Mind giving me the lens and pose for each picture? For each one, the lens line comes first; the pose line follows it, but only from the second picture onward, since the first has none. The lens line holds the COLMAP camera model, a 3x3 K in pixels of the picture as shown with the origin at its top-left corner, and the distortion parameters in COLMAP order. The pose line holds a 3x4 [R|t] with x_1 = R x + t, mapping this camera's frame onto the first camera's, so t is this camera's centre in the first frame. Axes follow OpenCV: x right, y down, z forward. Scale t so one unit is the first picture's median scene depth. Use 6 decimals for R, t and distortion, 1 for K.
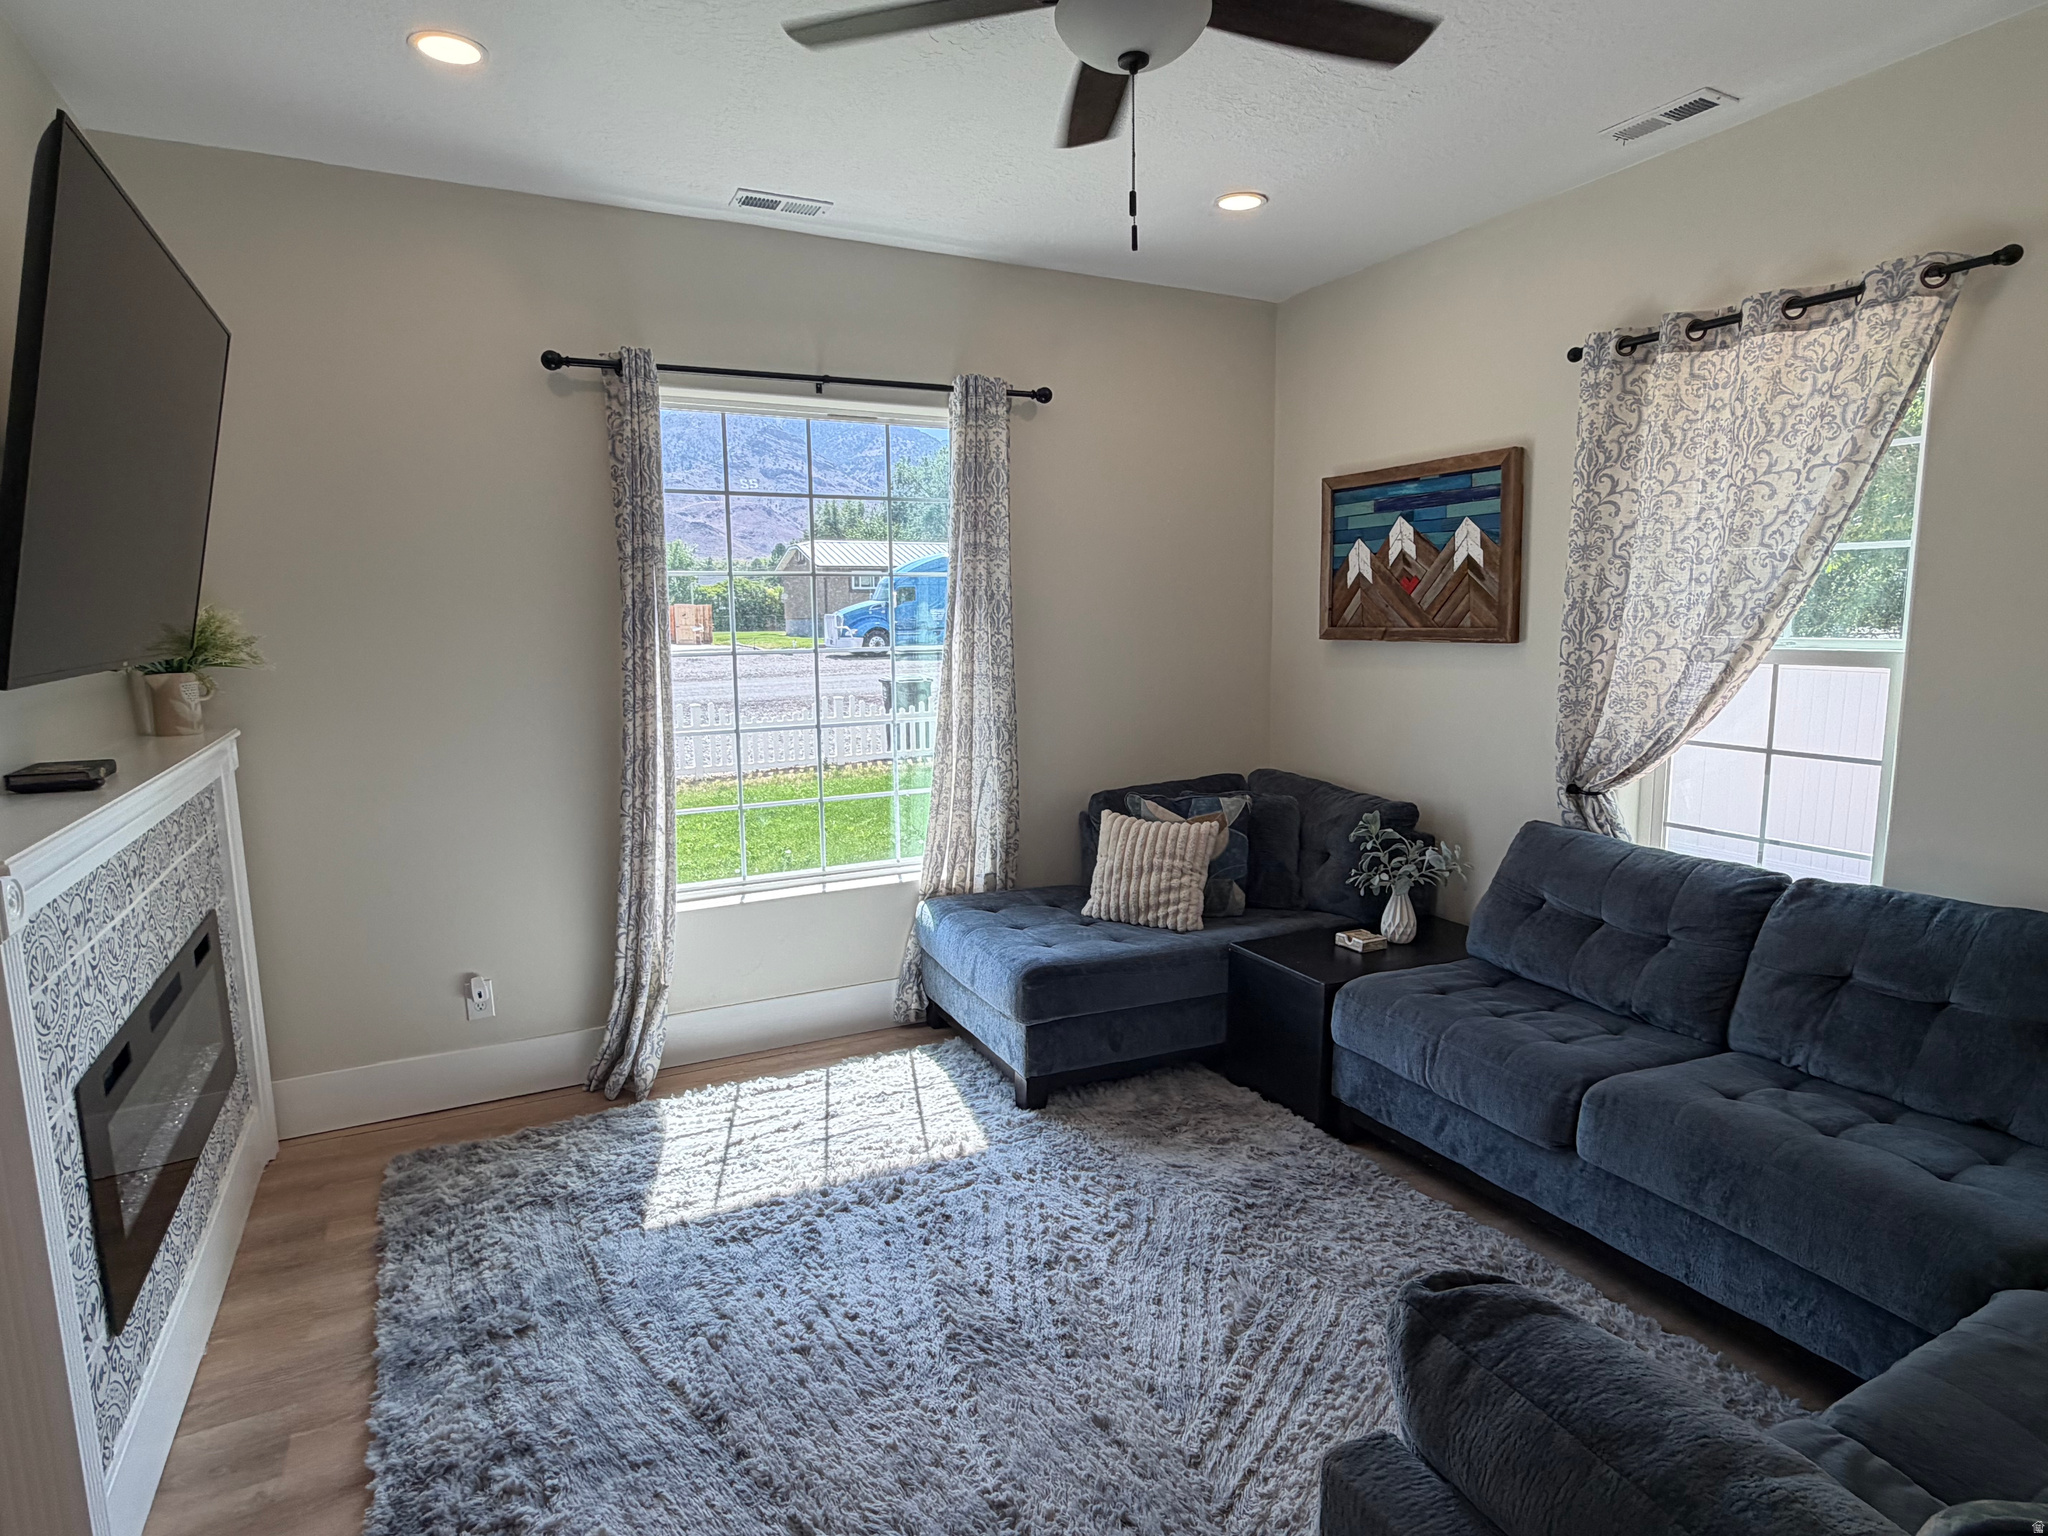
lens RADIAL K [[1118.7, 0, 1024.0], [0, 1118.7, 768.0], [0, 0, 1]] dist [-0.002033, 0.000722]
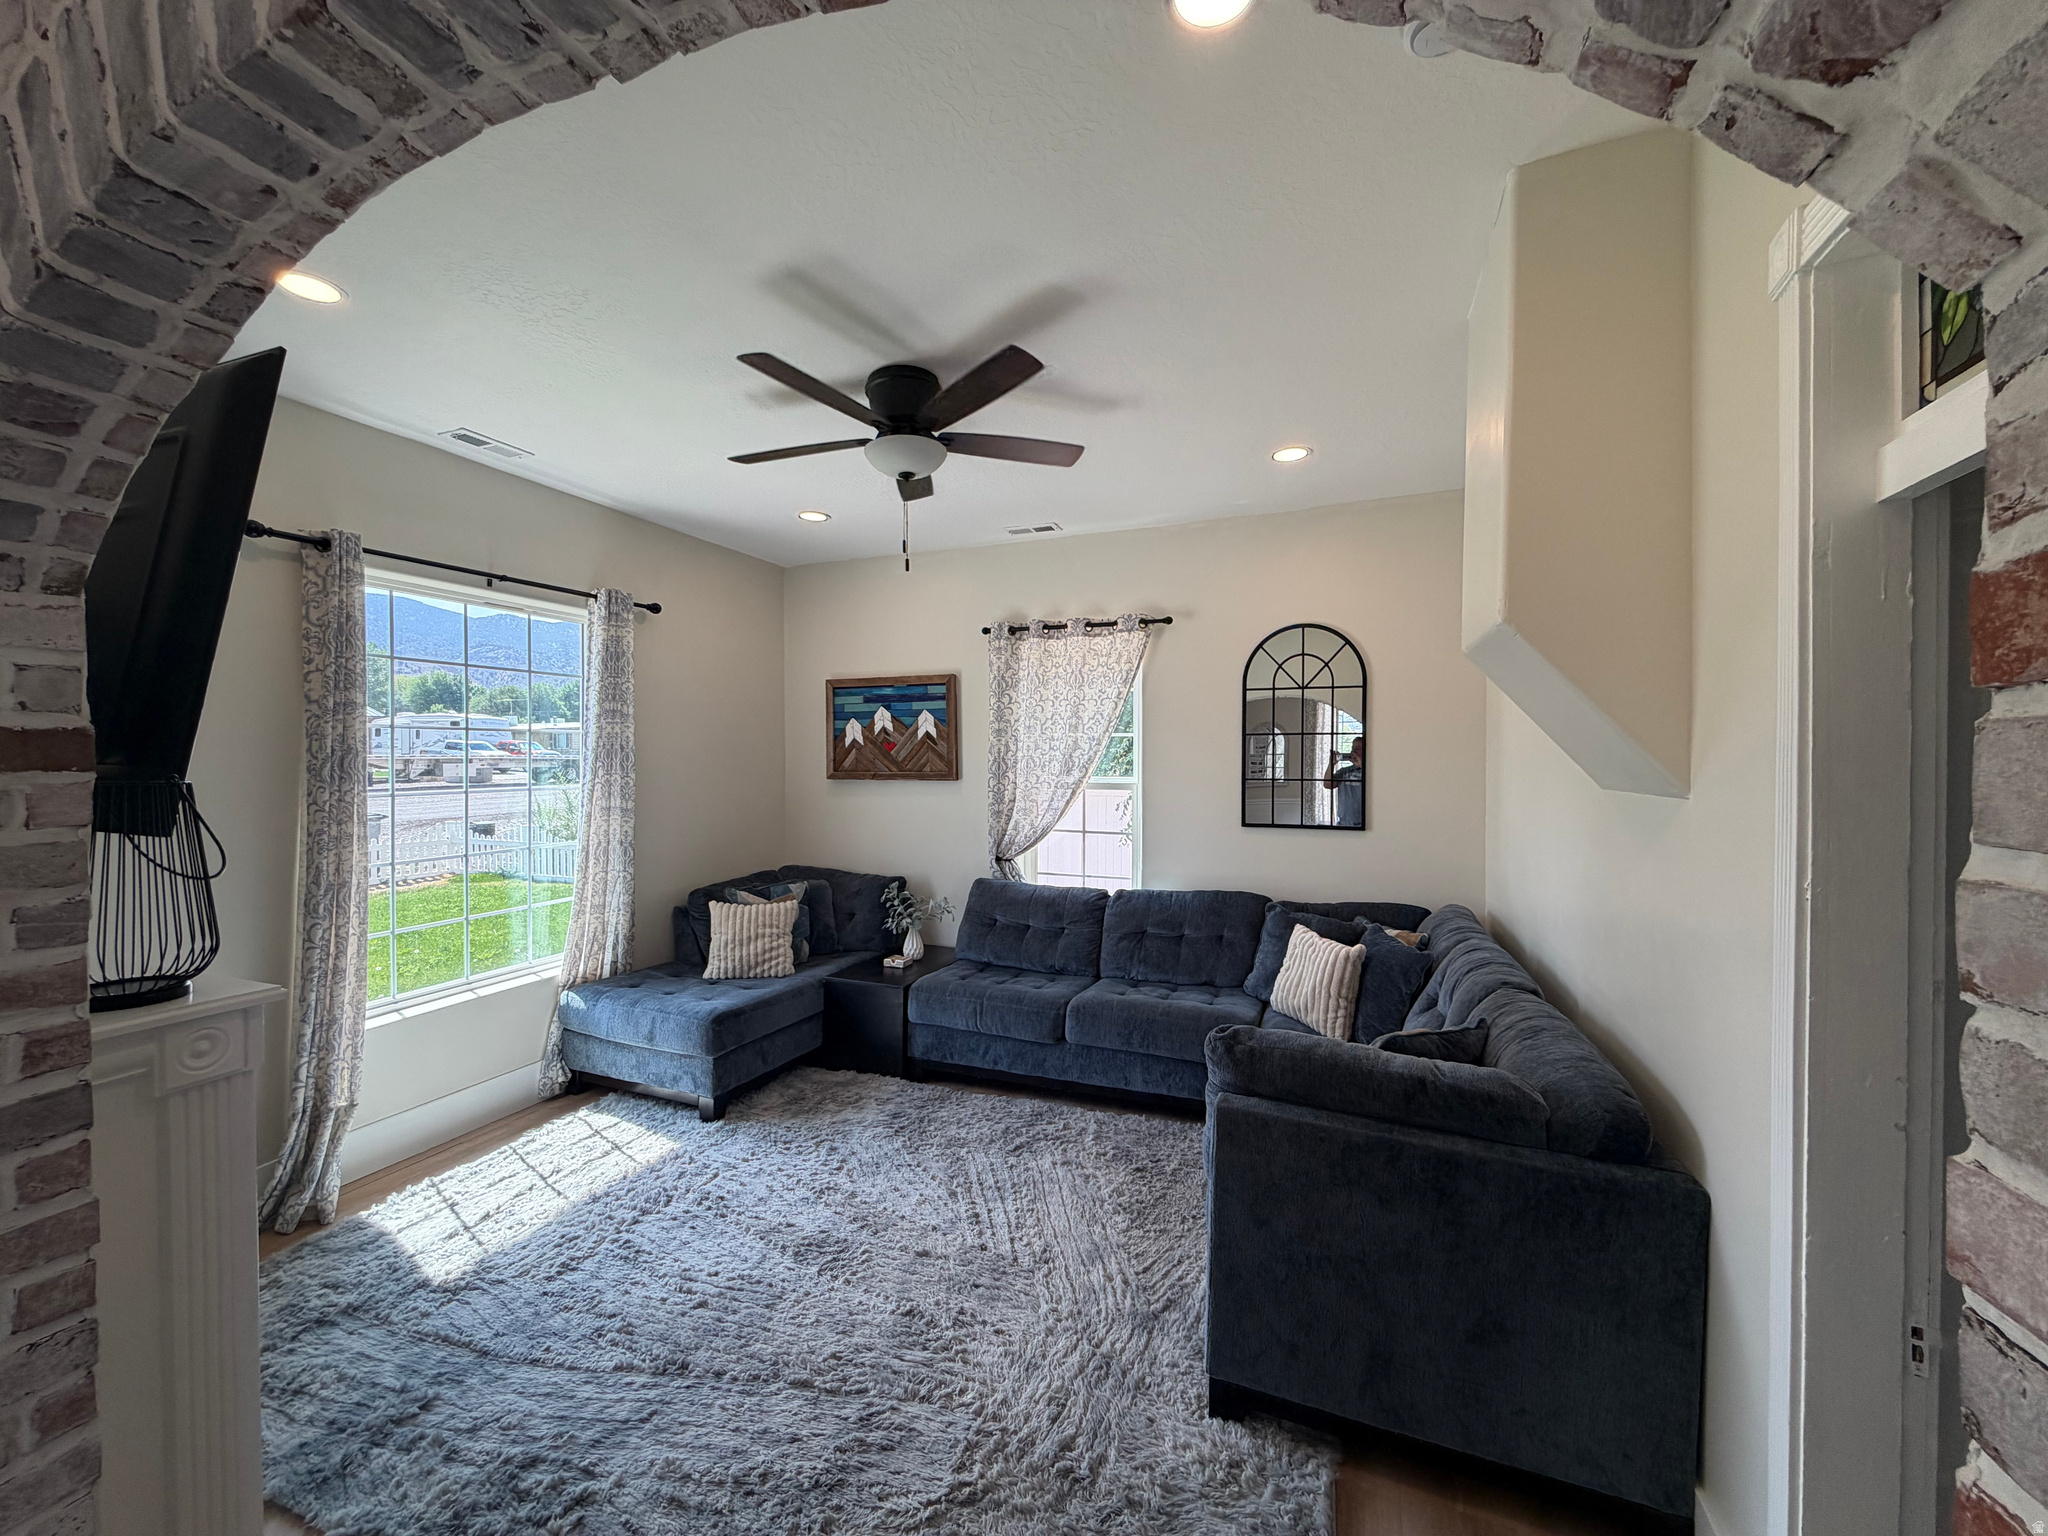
lens RADIAL K [[821.2, 0, 1021.1], [0, 821.2, 761.2], [0, 0, 1]] dist [-0.000062, -0.000225]
pose [[0.747148, 0.007476, 0.664616, -0.371124], [0.082201, 0.991221, -0.103559, 0.002717], [-0.659555, 0.132006, 0.739974, -0.049634]]
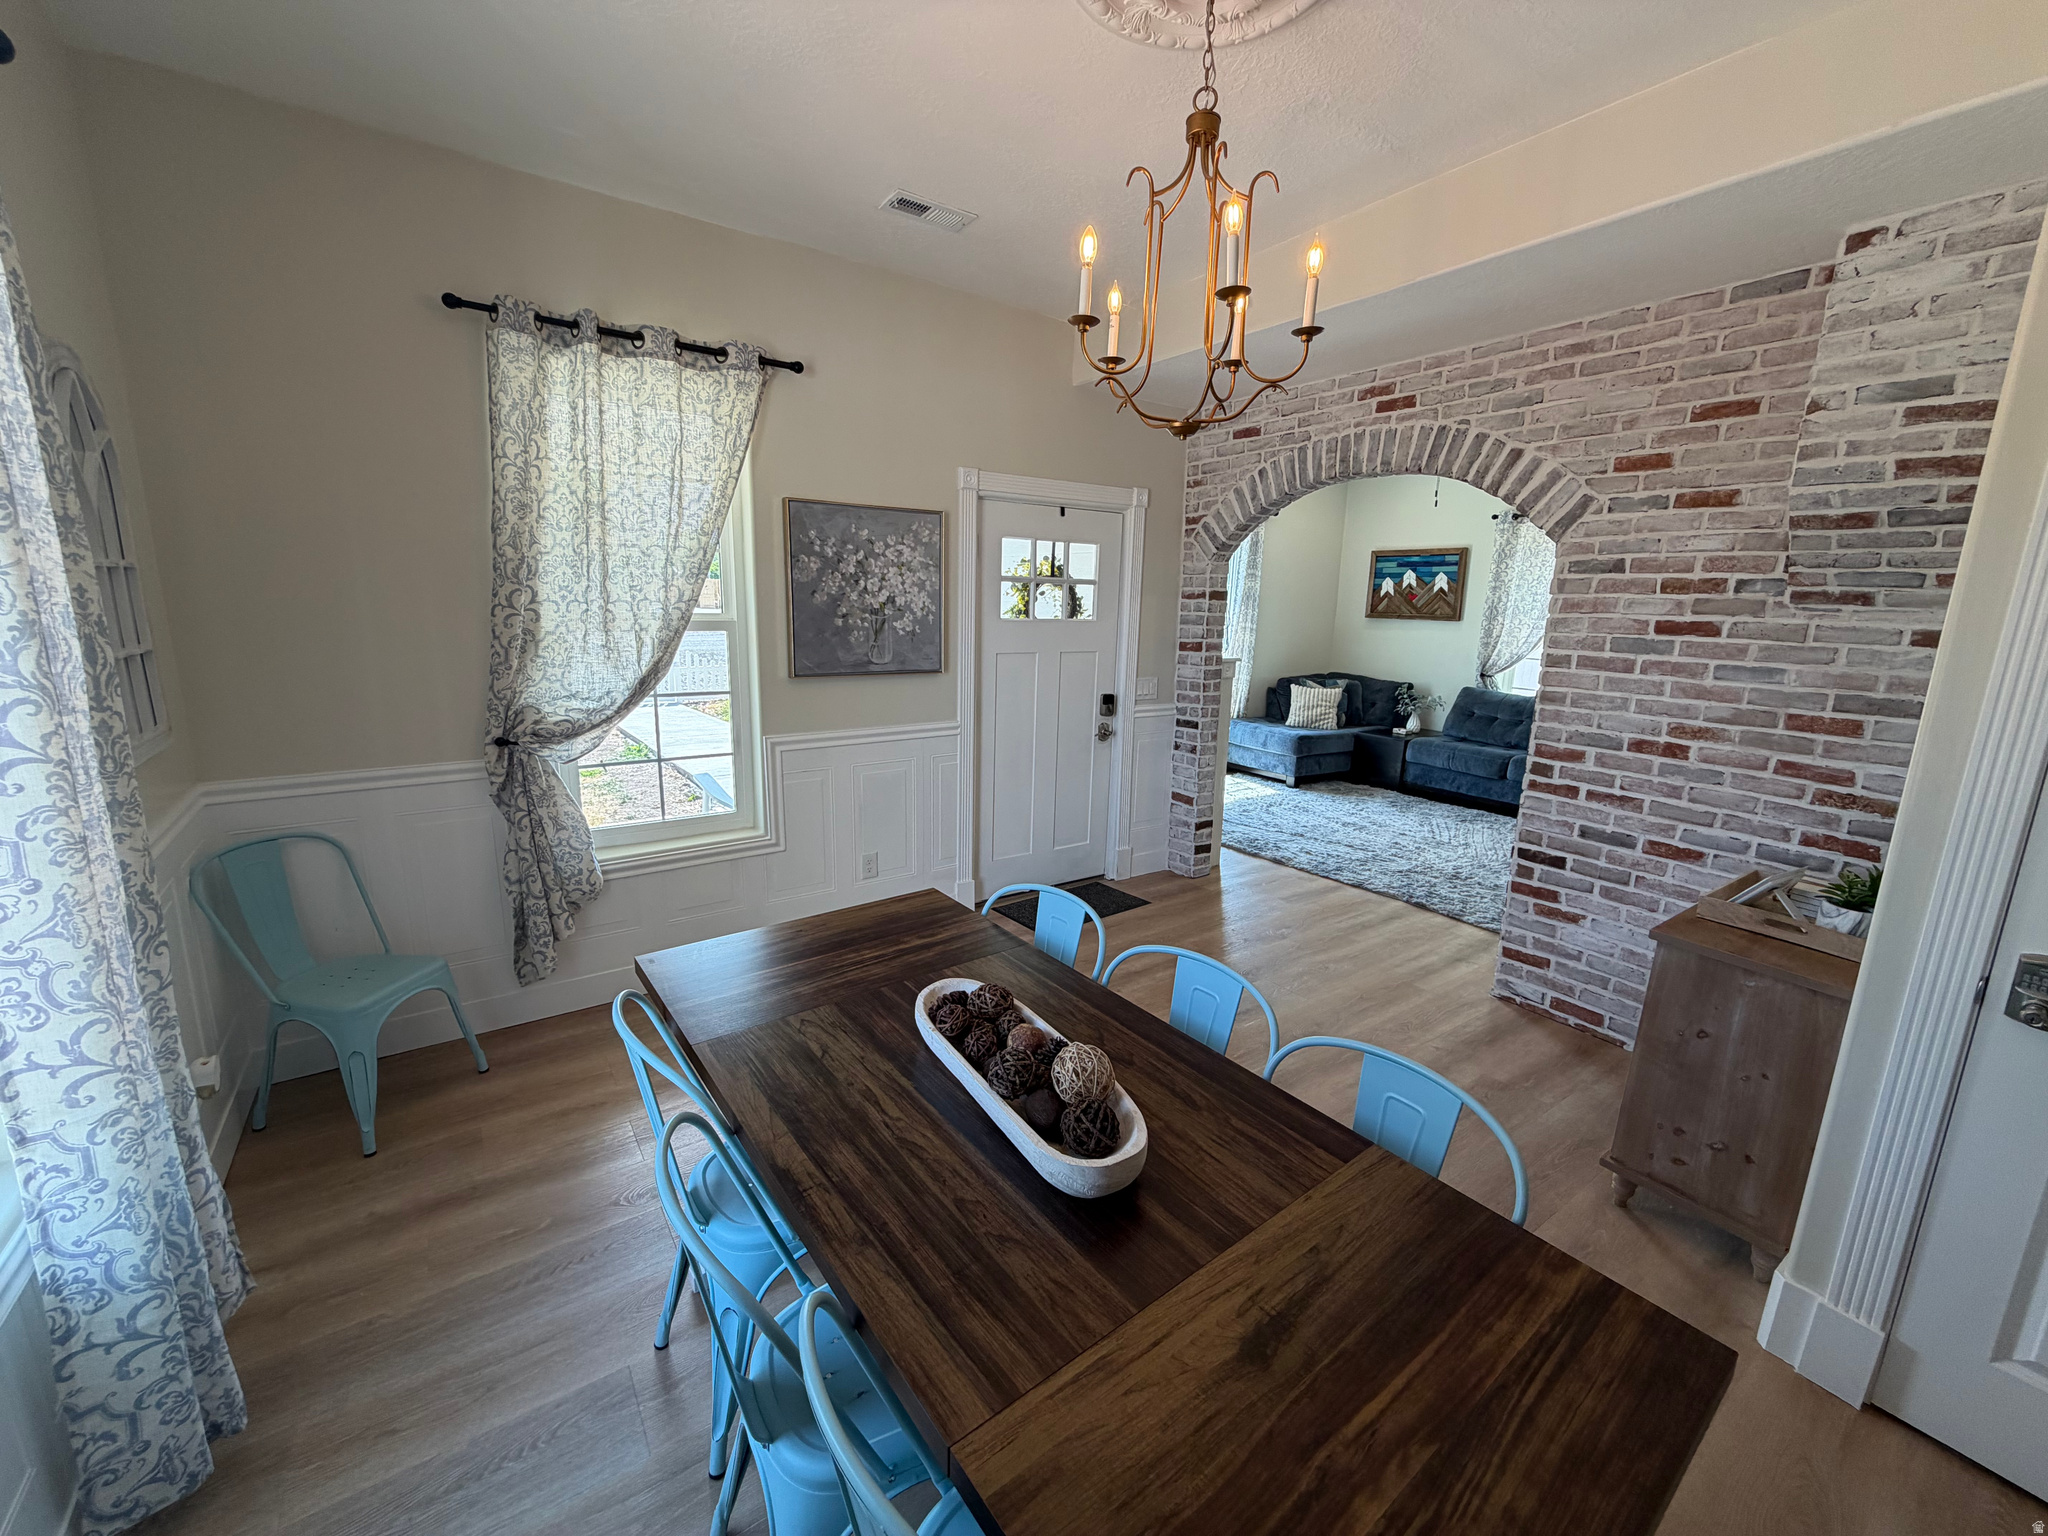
lens RADIAL K [[825.6, 0, 1018.6], [0, 825.6, 767.4], [0, 0, 1]] dist [0.000790, 0.000030]
pose [[0.989718, 0.008323, 0.142788, -0.904216], [-0.017903, 0.997663, 0.065938, 0.128481], [-0.141906, -0.067816, 0.987554, -0.843411]]
